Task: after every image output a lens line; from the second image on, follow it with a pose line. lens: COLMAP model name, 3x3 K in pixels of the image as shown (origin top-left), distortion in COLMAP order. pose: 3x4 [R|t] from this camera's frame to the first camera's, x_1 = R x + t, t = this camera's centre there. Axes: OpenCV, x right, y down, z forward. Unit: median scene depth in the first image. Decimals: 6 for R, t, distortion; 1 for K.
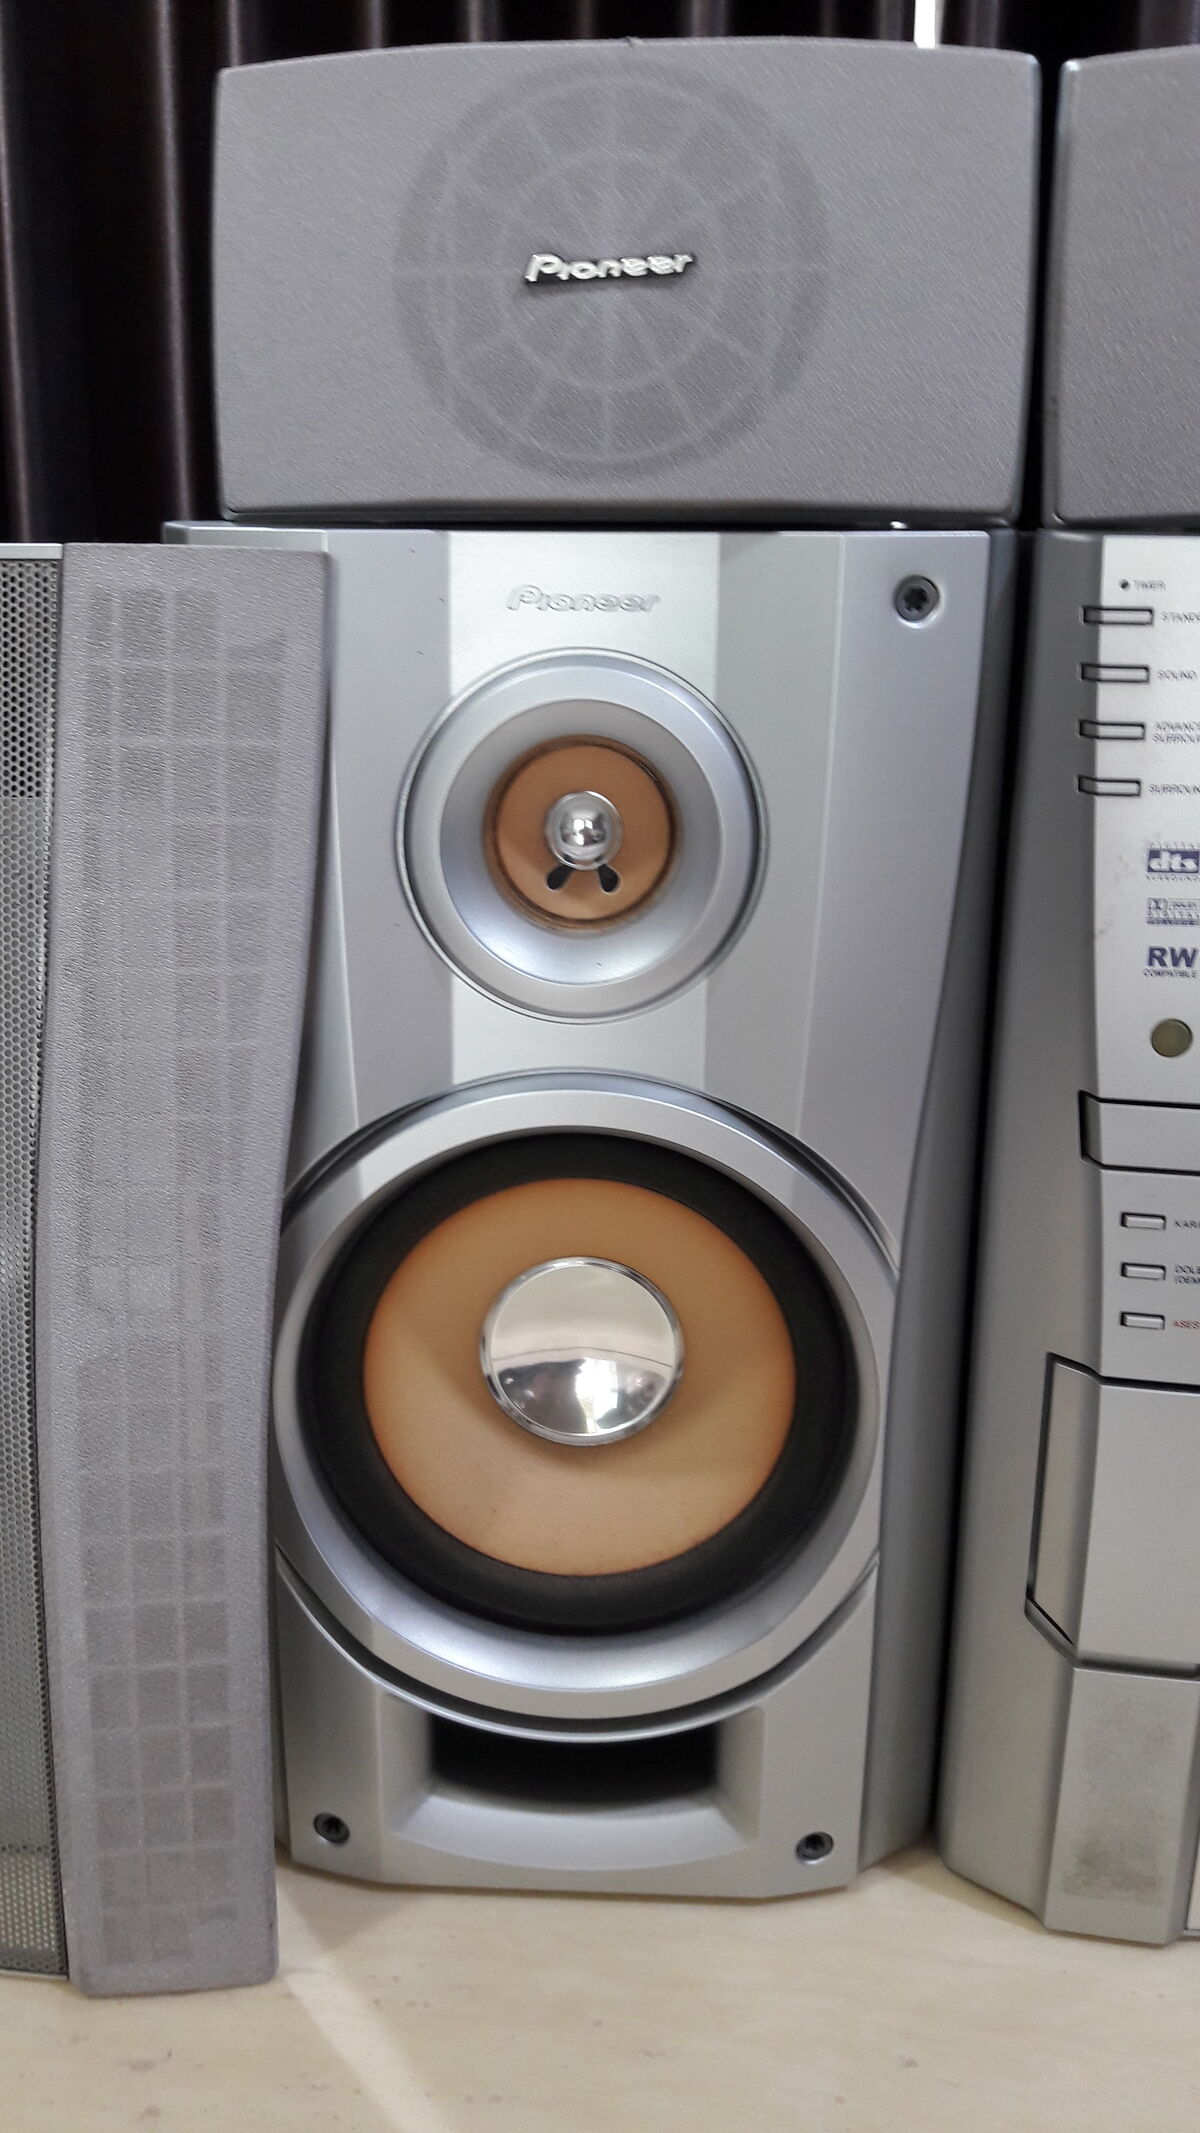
lens RADIAL K [[1741.3, 0, 606.2], [0, 1741.3, 1005.8], [0, 0, 1]] dist [0.115024, -0.315244]
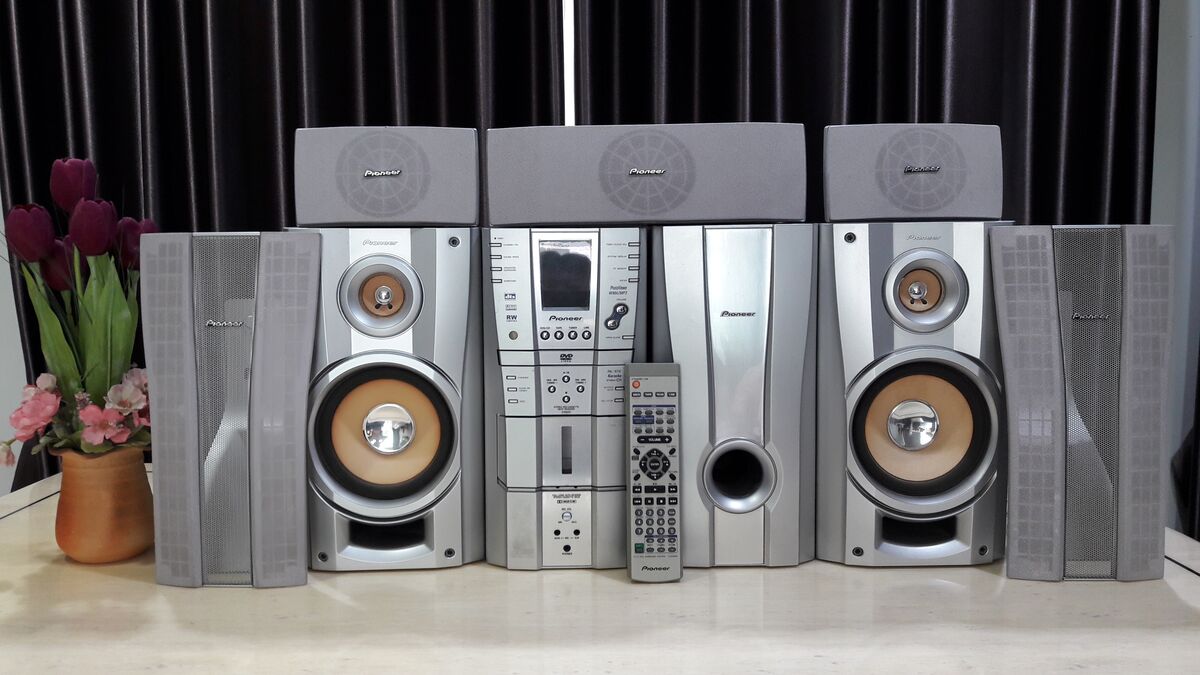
lens RADIAL K [[878.6, 0, 573.1], [0, 878.6, 338.2], [0, 0, 1]] dist [0.208716, -0.327777]
pose [[0.996286, -0.026563, 0.081910, 0.290686], [0.038344, 0.988572, -0.145791, 0.365967], [-0.077101, 0.148391, 0.985919, -1.268499]]
